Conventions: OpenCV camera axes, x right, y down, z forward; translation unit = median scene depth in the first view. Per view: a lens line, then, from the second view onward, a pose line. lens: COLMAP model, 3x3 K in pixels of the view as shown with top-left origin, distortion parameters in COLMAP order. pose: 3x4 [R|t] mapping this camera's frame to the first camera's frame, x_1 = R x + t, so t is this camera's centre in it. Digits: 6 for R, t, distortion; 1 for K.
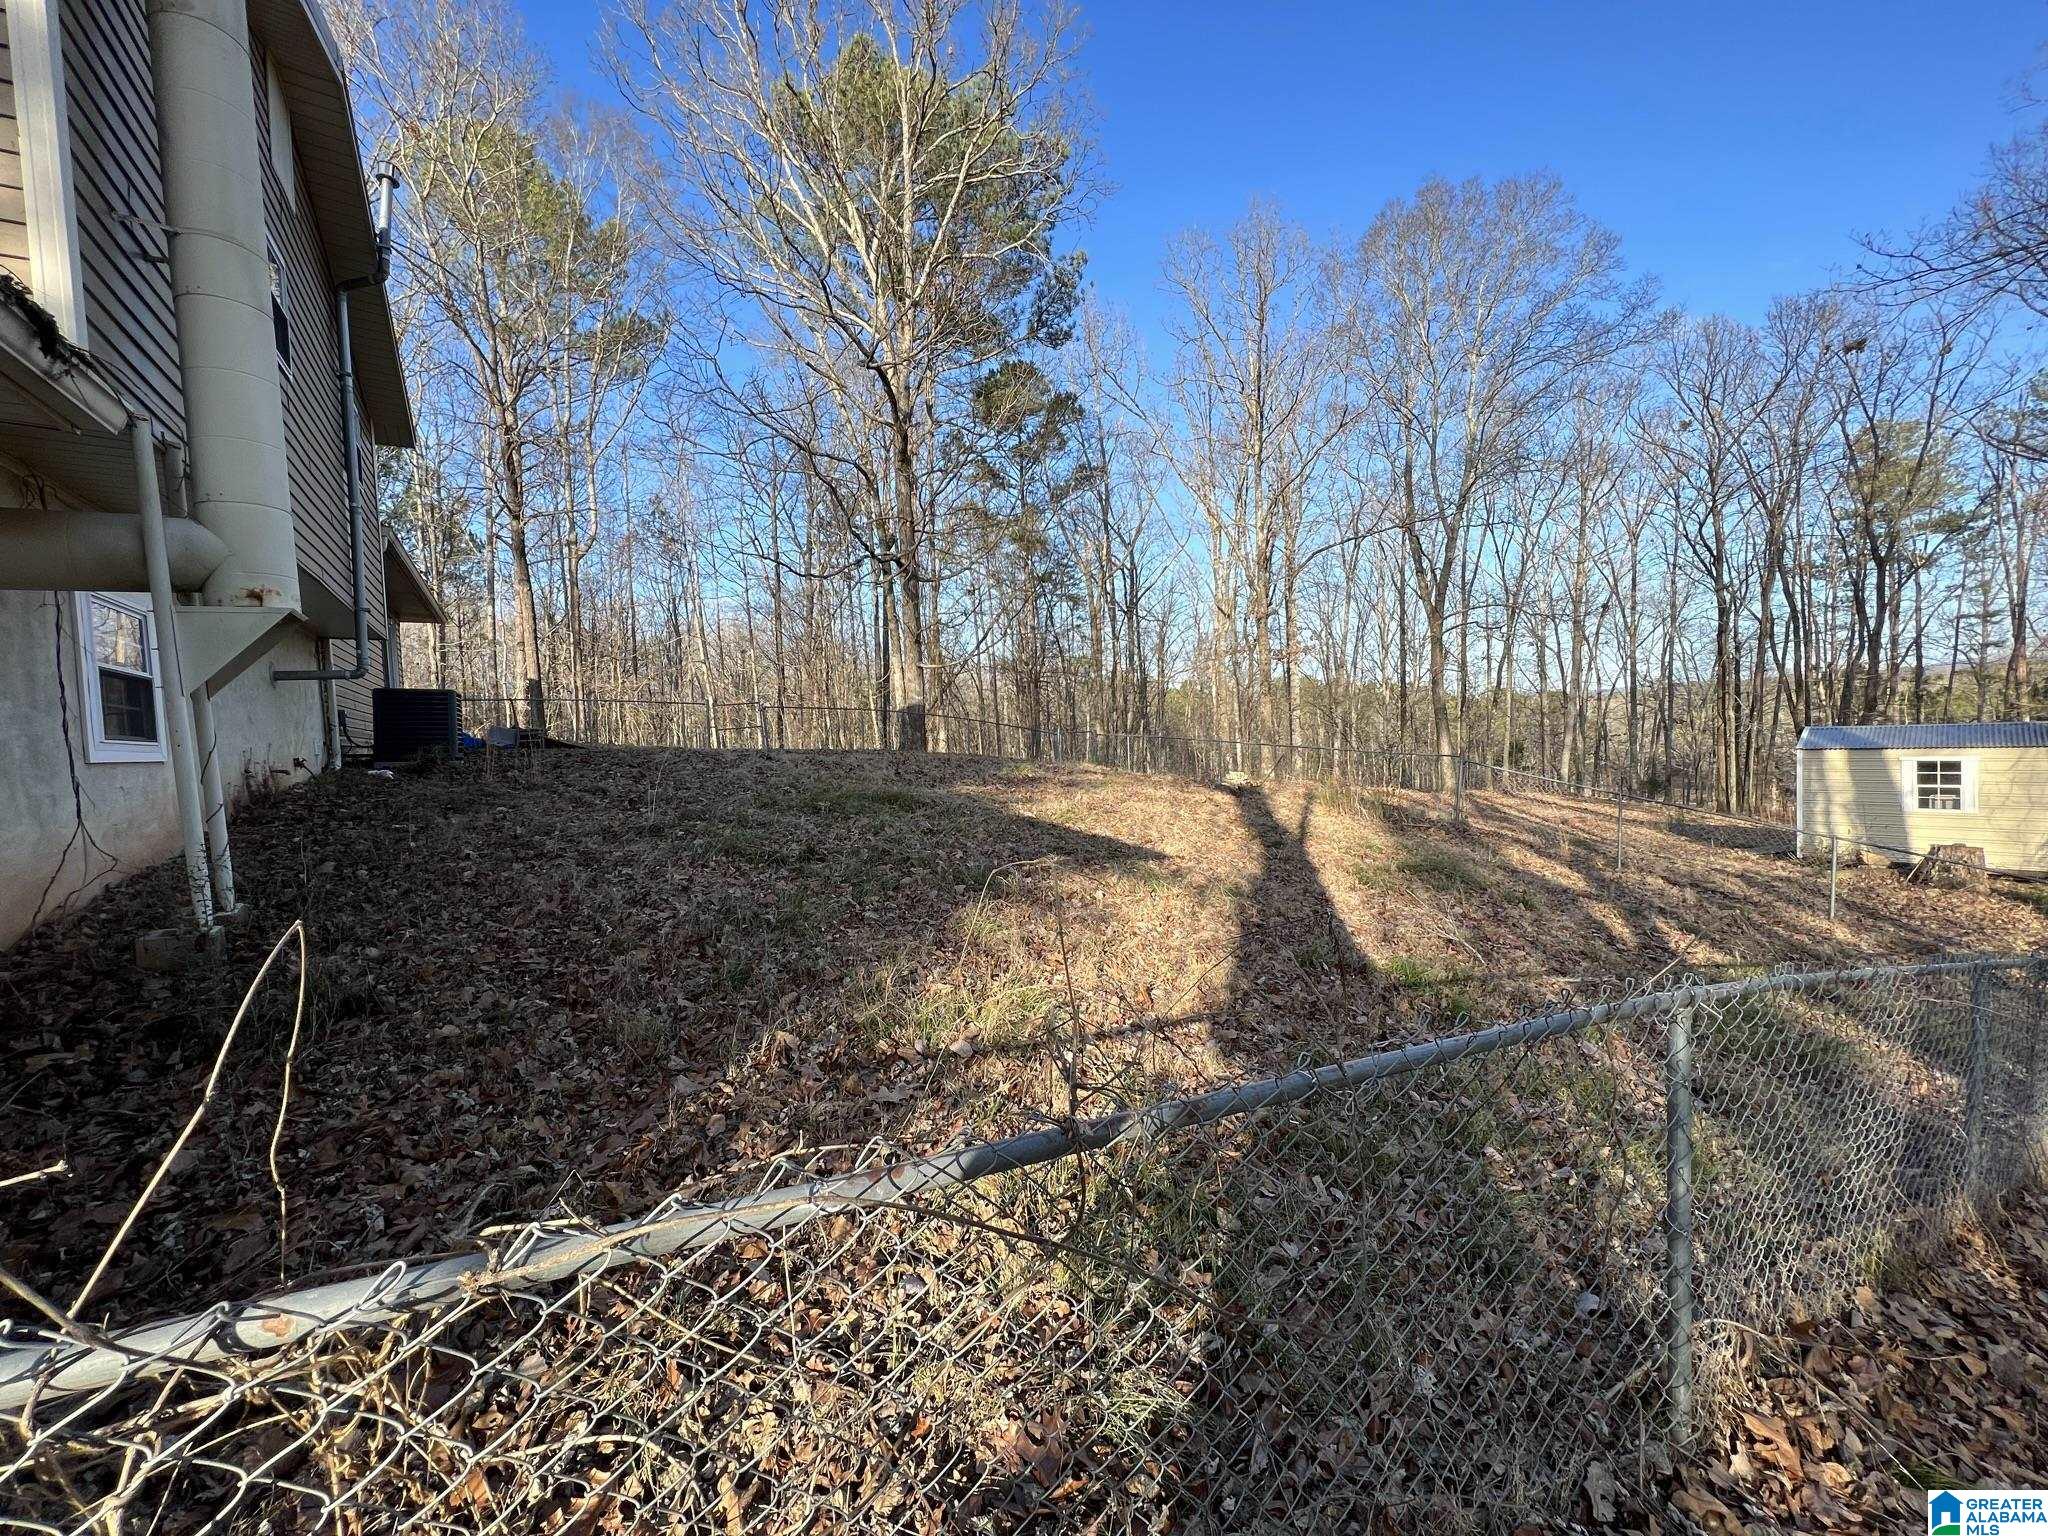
lens RADIAL K [[808.6, 0, 1009.9], [0, 808.6, 766.0], [0, 0, 1]] dist [-0.003719, 0.000811]
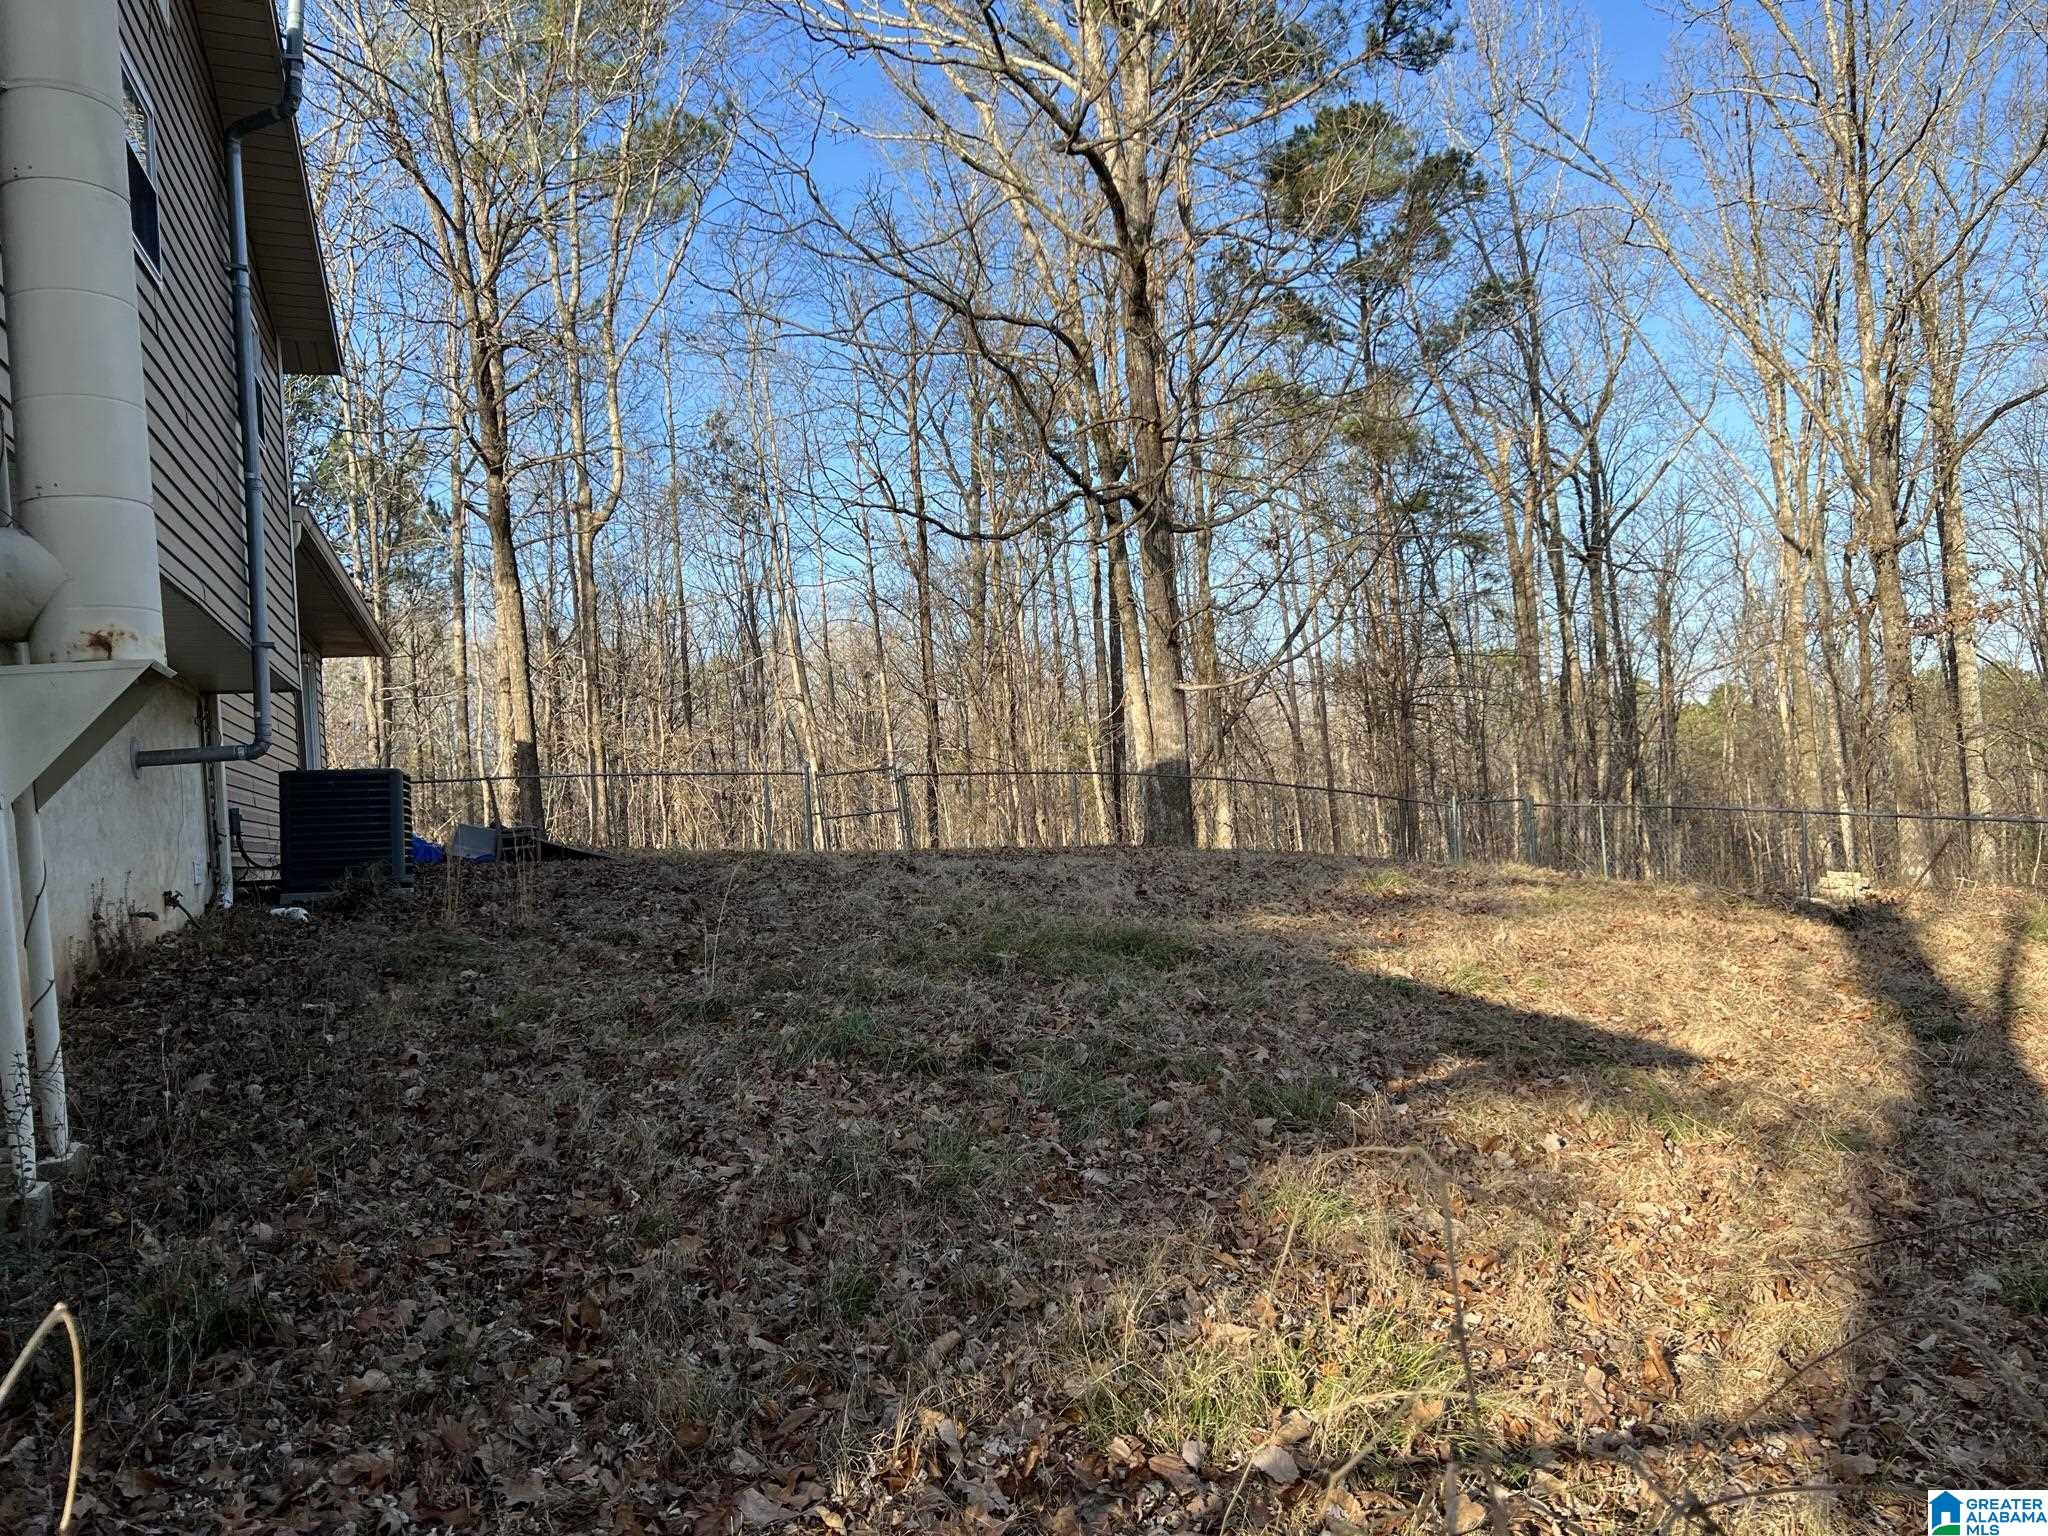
lens RADIAL K [[1511.9, 0, 1019.5], [0, 1511.9, 790.7], [0, 0, 1]] dist [0.055546, -0.063269]
pose [[0.975547, -0.034459, -0.217075, 0.000947], [0.022944, 0.998203, -0.055348, -0.003689], [0.218592, 0.049014, 0.974585, 0.003164]]
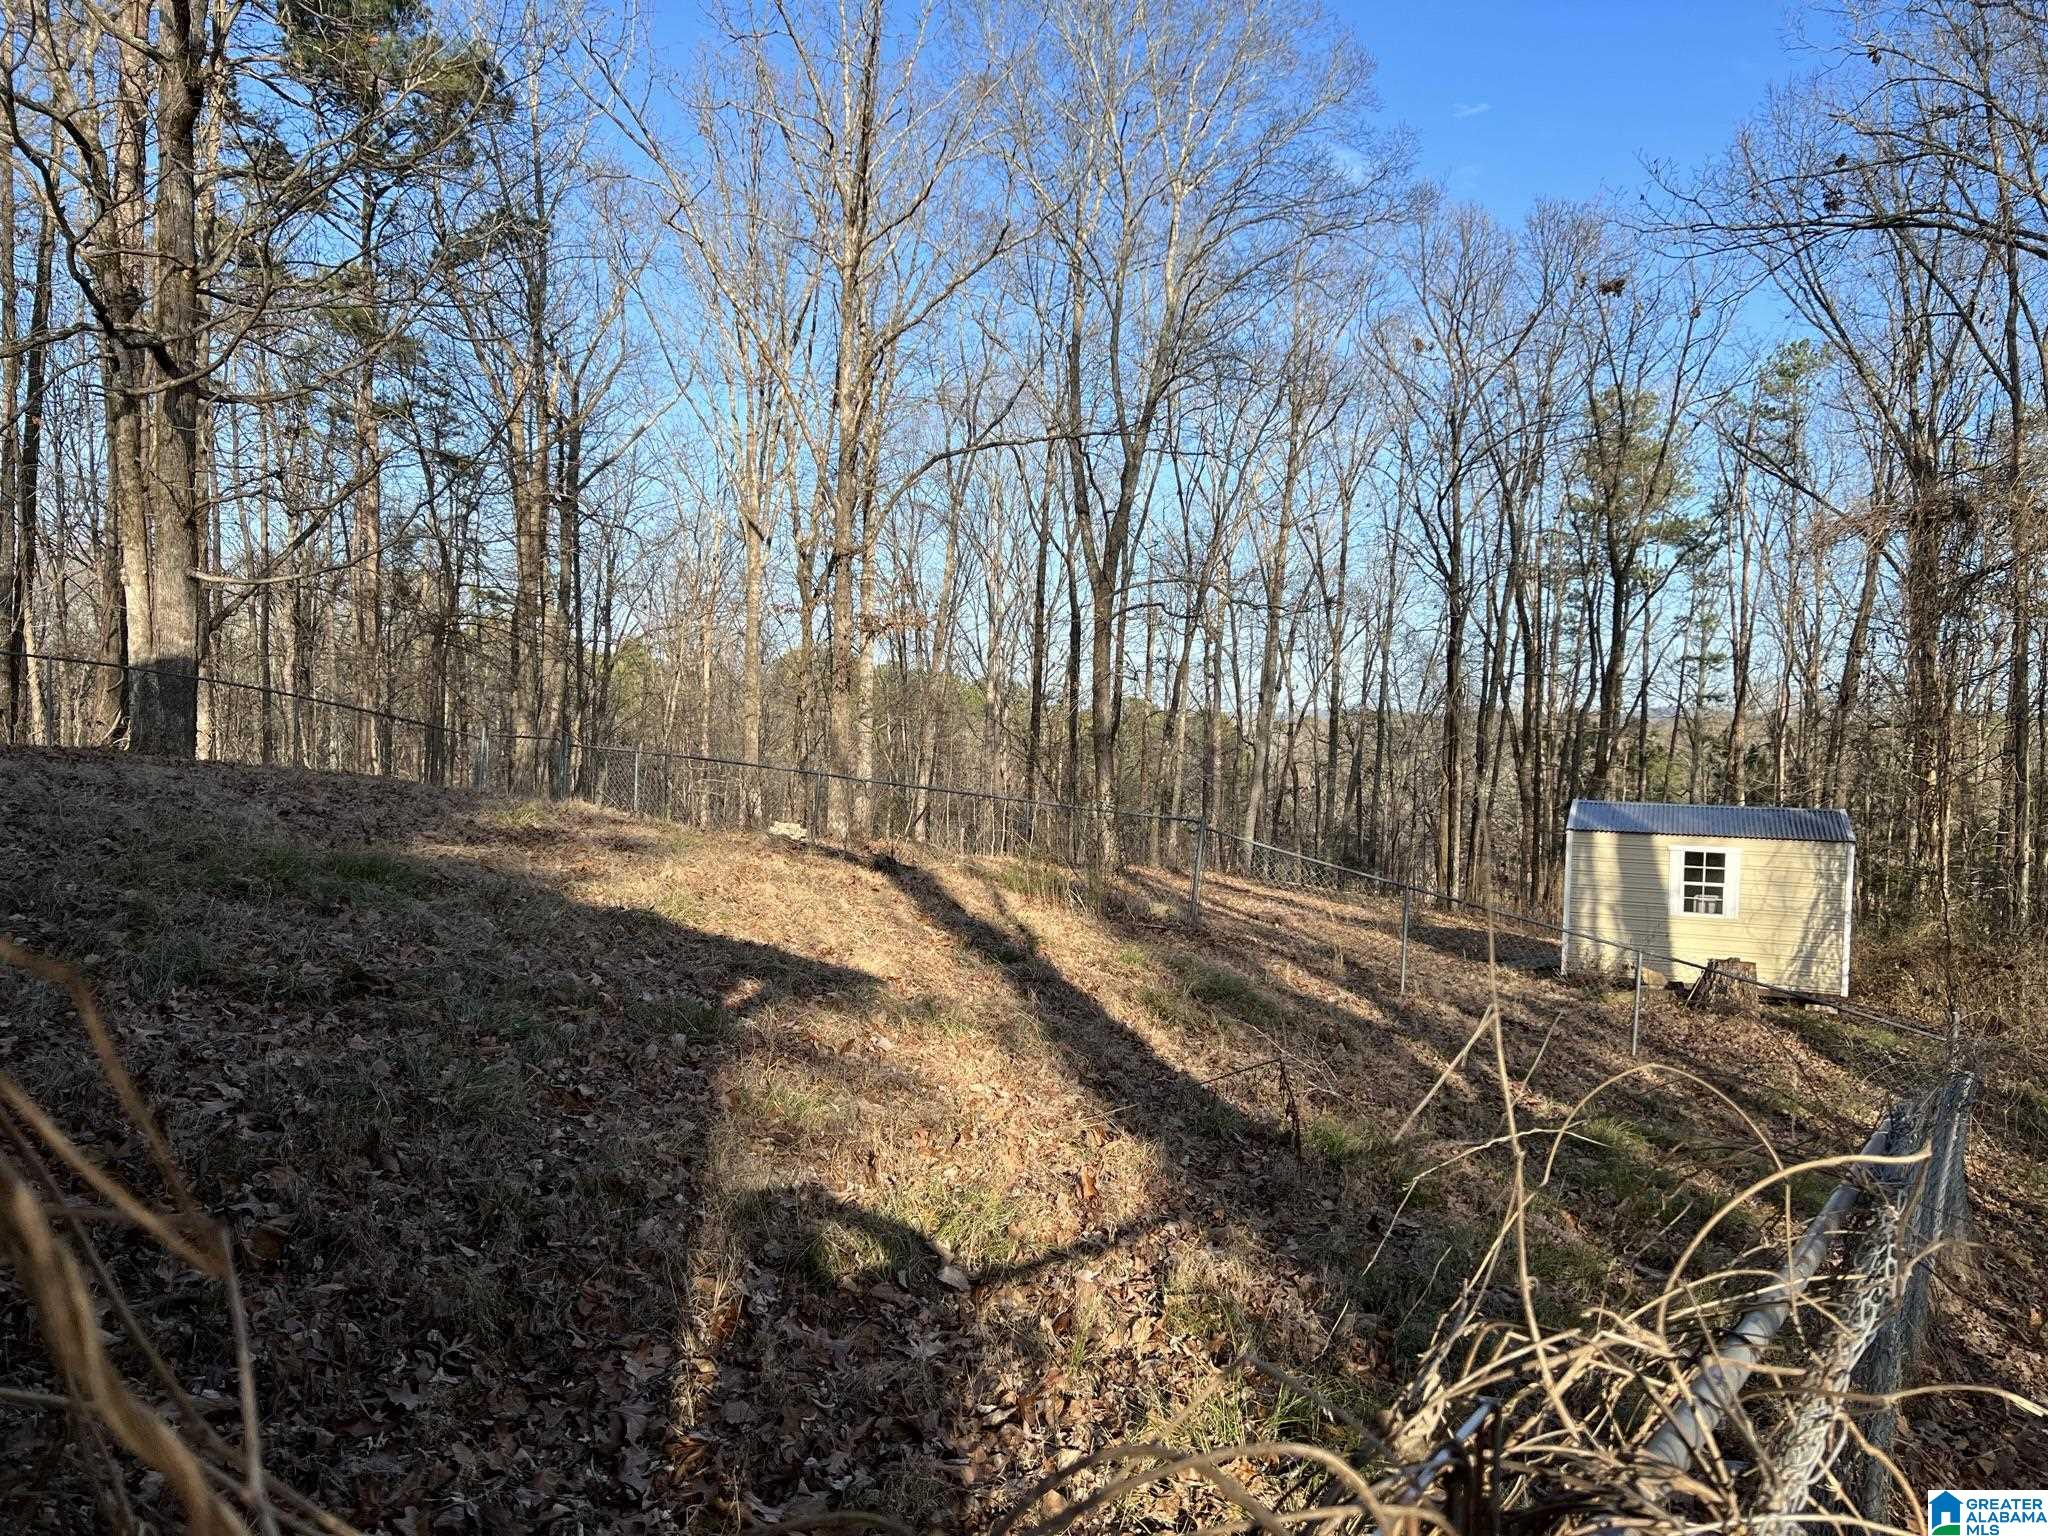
lens RADIAL K [[1511.9, 0, 1019.5], [0, 1511.9, 790.7], [0, 0, 1]] dist [0.055546, -0.063269]
pose [[0.890005, 0.050429, 0.453153, -0.104329], [-0.046890, 0.998718, -0.019047, -0.005363], [-0.453533, -0.004296, 0.891229, -0.023279]]
